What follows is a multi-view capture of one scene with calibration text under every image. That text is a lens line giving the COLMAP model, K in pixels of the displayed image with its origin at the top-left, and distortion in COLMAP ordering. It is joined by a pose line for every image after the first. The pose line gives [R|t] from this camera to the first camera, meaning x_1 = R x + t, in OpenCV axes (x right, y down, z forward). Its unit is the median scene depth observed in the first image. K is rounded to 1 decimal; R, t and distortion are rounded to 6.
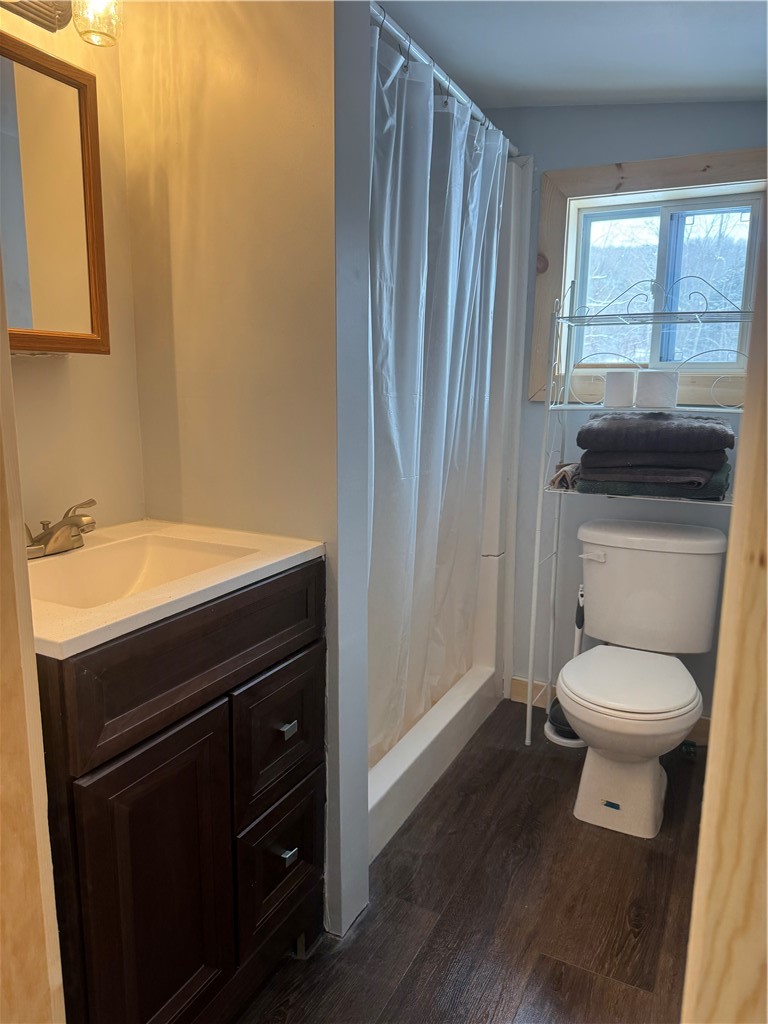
lens RADIAL K [[718.4, 0, 387.1], [0, 718.4, 509.4], [0, 0, 1]] dist [0.046479, -0.057261]
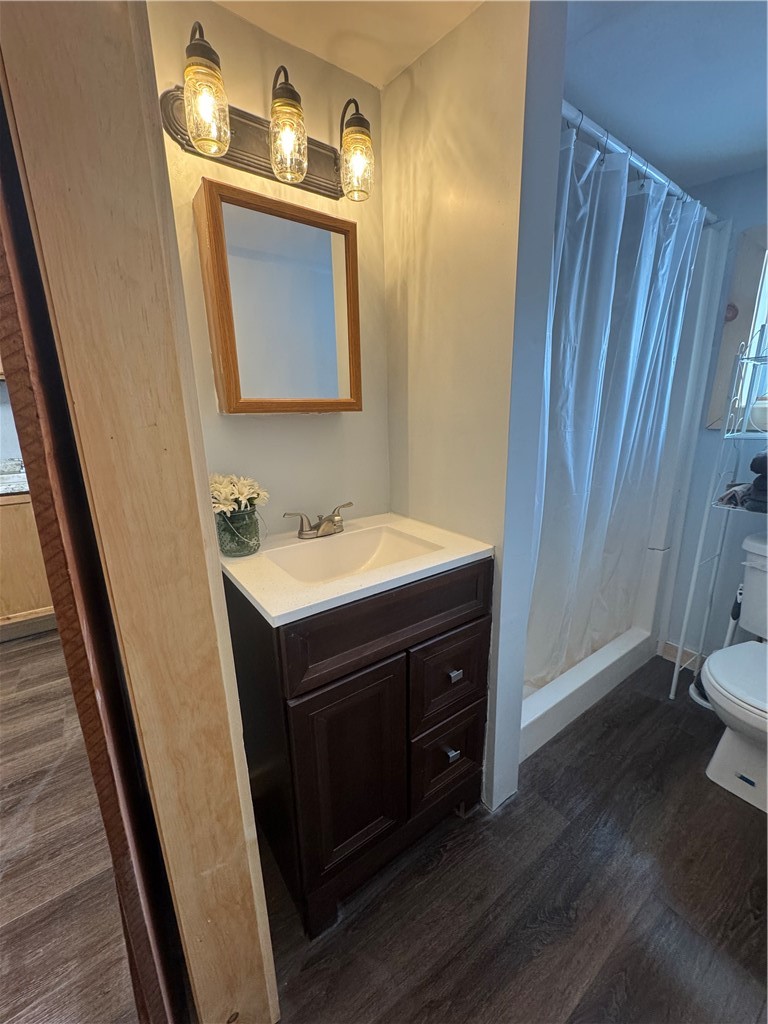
lens RADIAL K [[406.5, 0, 382.2], [0, 406.5, 513.3], [0, 0, 1]] dist [-0.006364, 0.001488]
pose [[0.883486, 0.085568, -0.460576, 0.064419], [-0.052212, 0.995037, 0.084709, -0.061081], [0.465539, -0.050791, 0.883569, 0.204023]]
